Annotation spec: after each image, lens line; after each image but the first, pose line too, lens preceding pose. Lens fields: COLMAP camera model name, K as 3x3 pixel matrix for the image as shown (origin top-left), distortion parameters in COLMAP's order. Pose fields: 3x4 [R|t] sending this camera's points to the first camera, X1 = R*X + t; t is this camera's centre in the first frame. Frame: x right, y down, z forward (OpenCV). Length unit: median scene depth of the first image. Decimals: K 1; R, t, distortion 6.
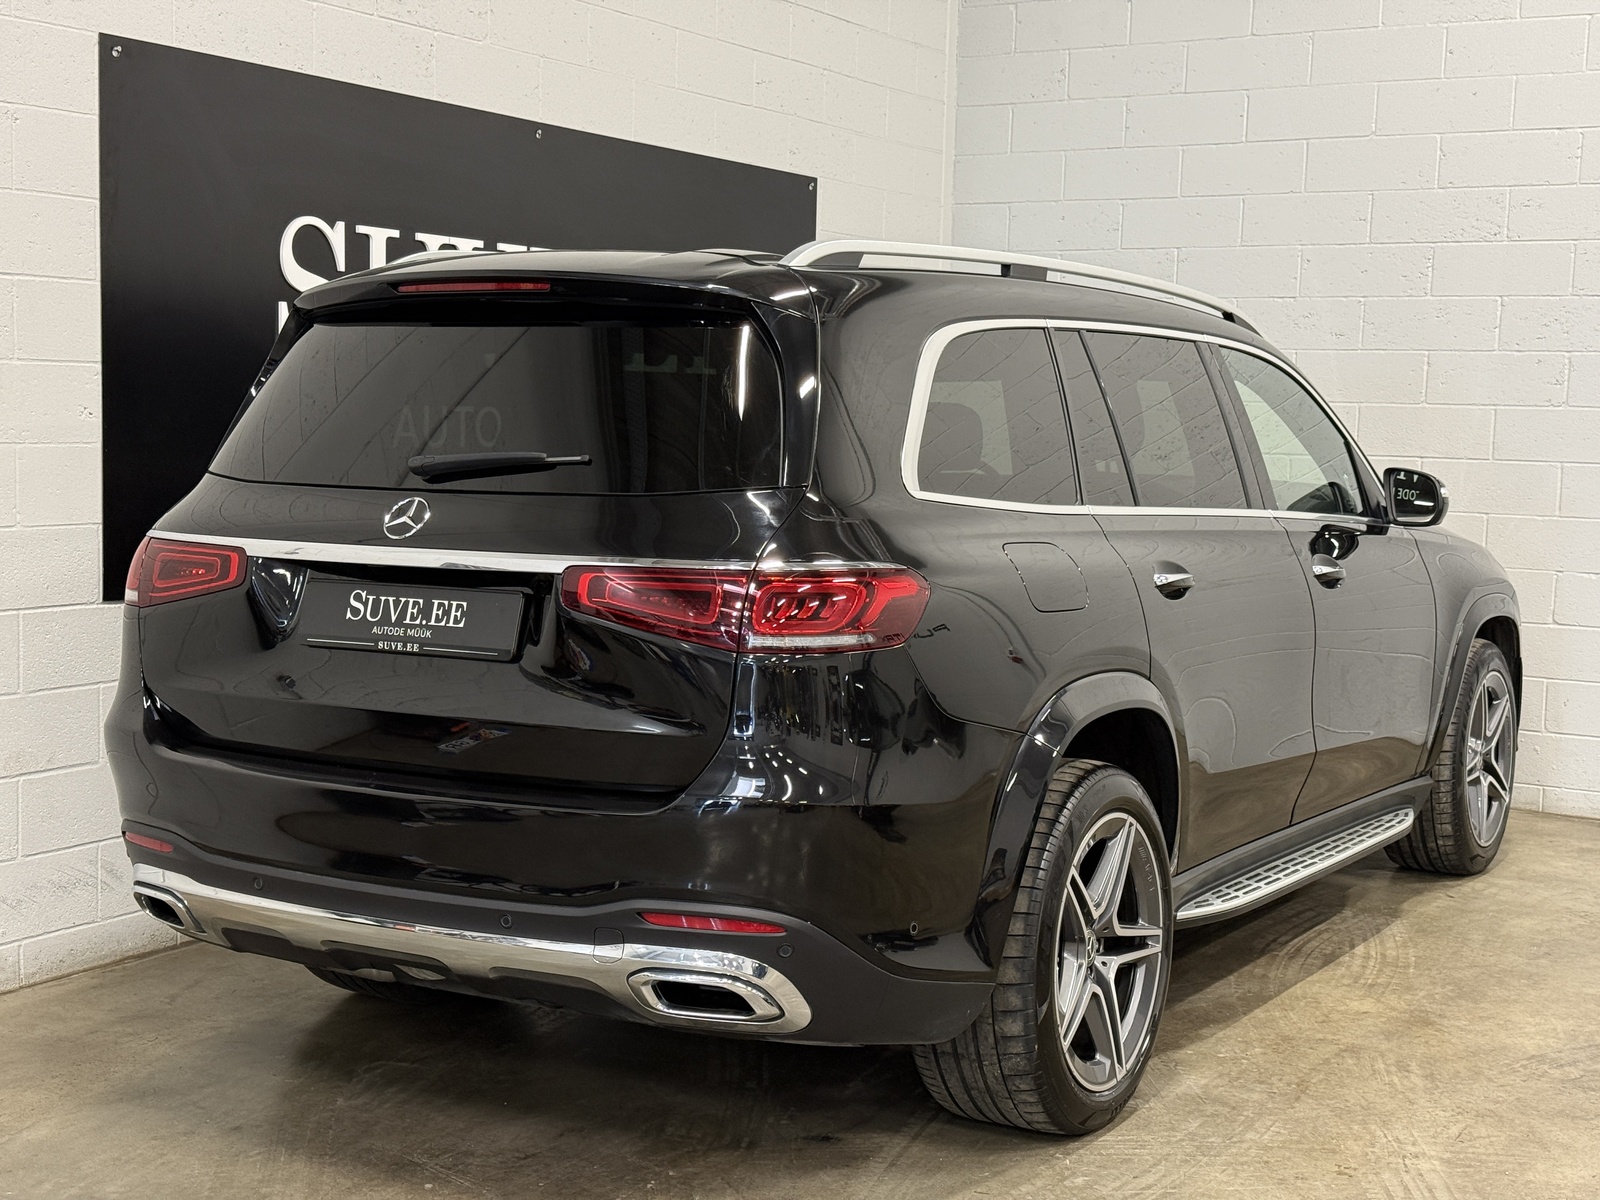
lens RADIAL K [[2264.0, 0, 800.0], [0, 2264.0, 600.0], [0, 0, 1]] dist [0.010204, 0.044280]
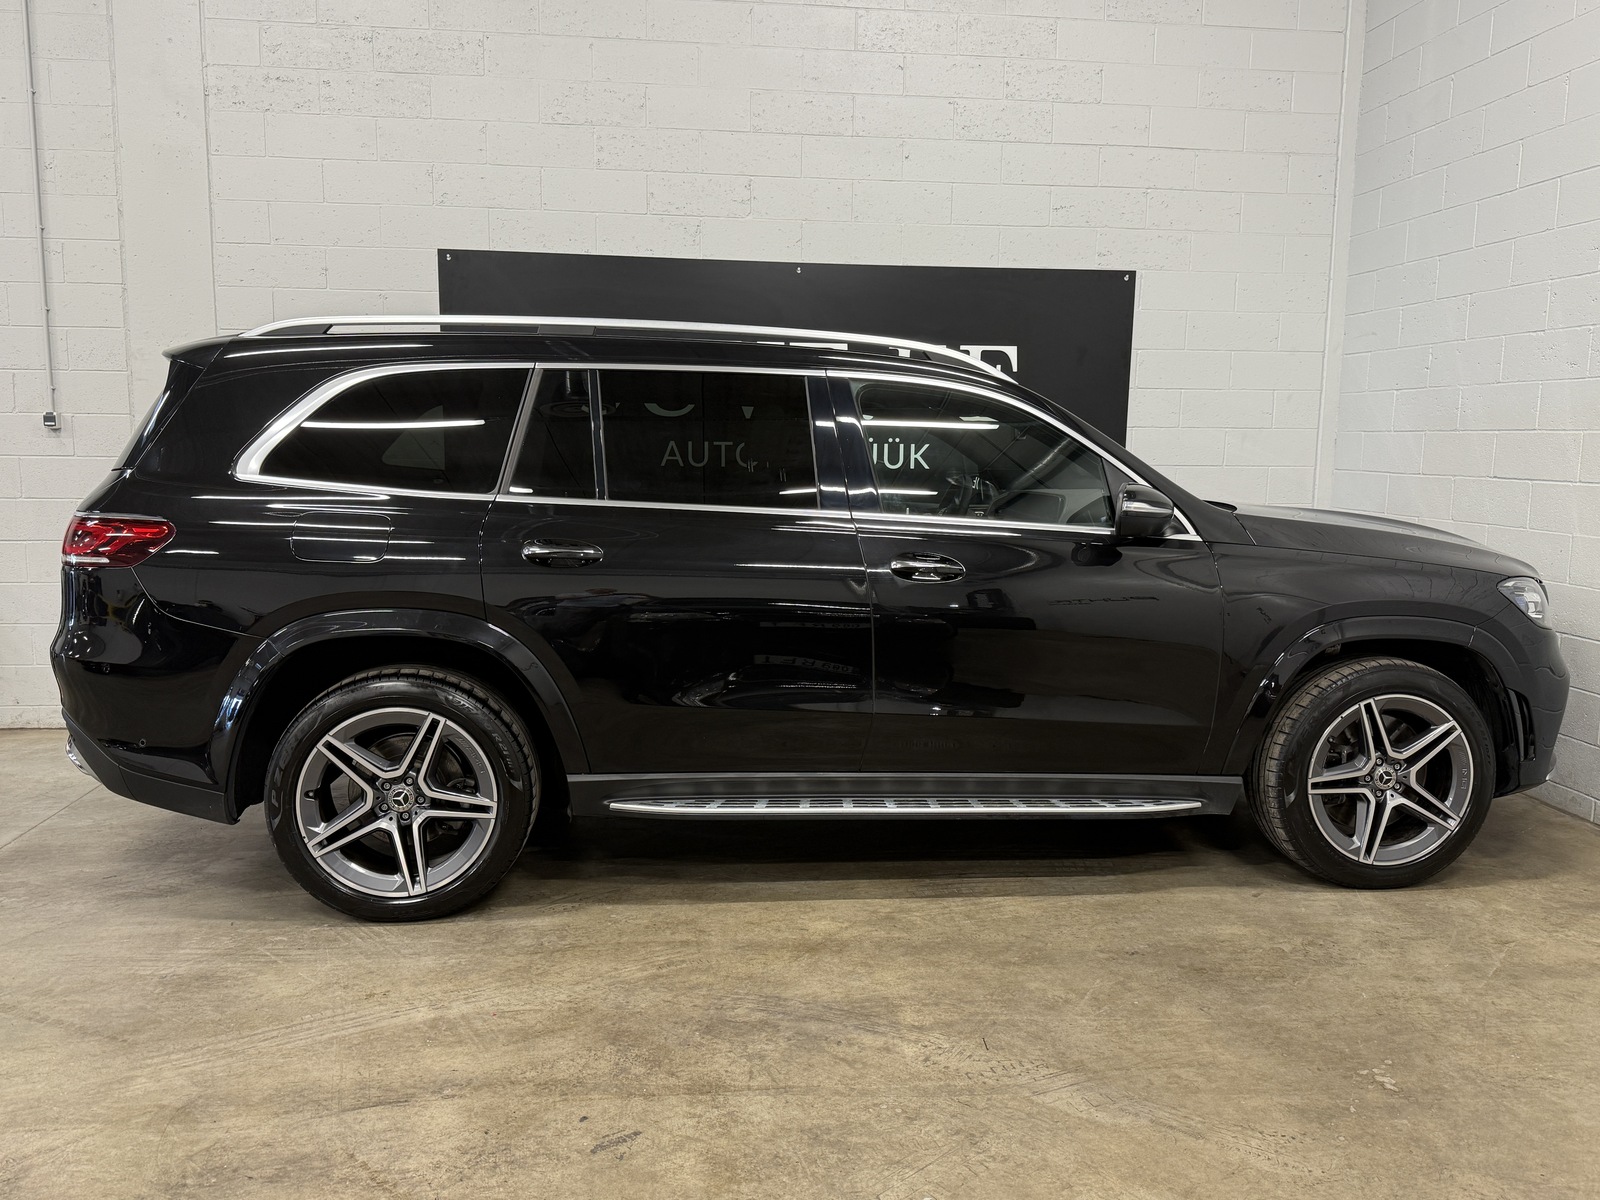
lens RADIAL K [[1255.8, 0, 800.0], [0, 1255.8, 600.0], [0, 0, 1]] dist [0.036046, -0.004976]
pose [[0.613221, 0.090729, -0.784684, 0.720677], [-0.067425, 0.995768, 0.062443, -0.035106], [0.787029, 0.014616, 0.616743, 0.544722]]
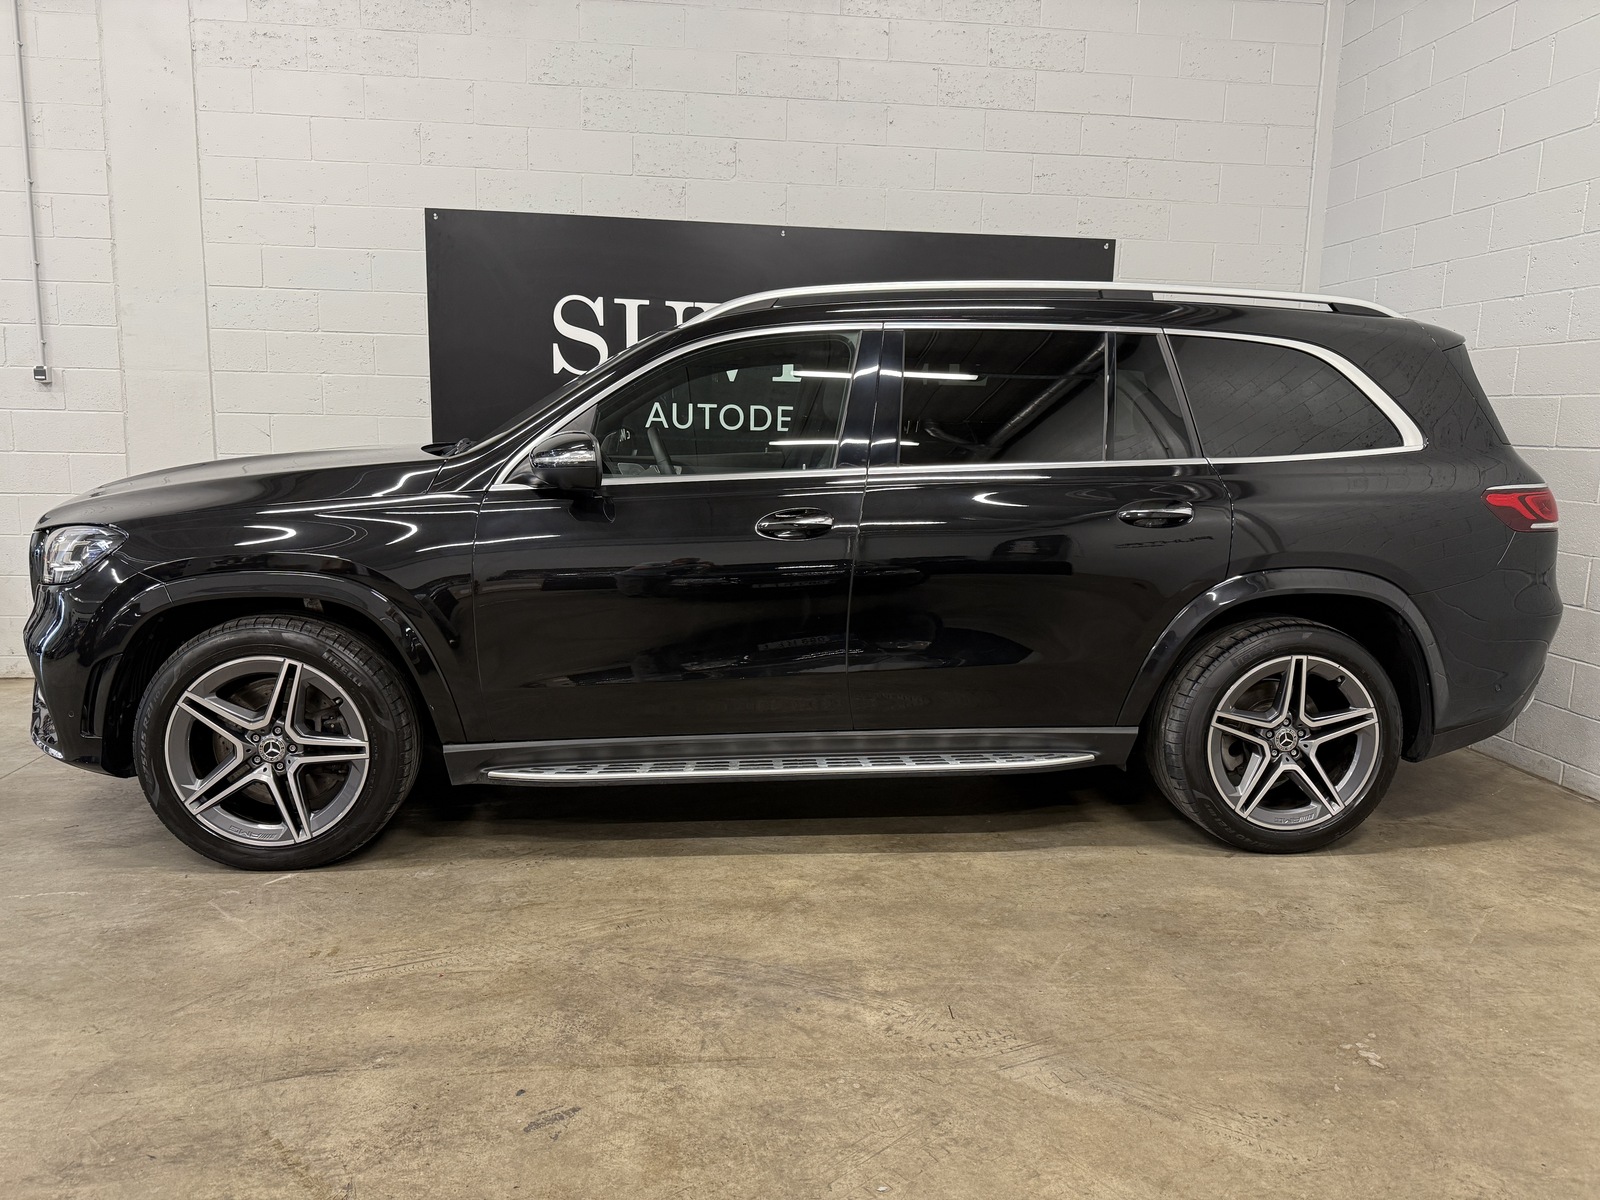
lens RADIAL K [[1148.4, 0, 800.0], [0, 1148.4, 600.0], [0, 0, 1]] dist [0.029419, -0.003957]
pose [[0.613663, 0.115321, -0.781101, 0.674776], [-0.077762, 0.993294, 0.085557, -0.020997], [0.785729, 0.008237, 0.618516, 0.600295]]
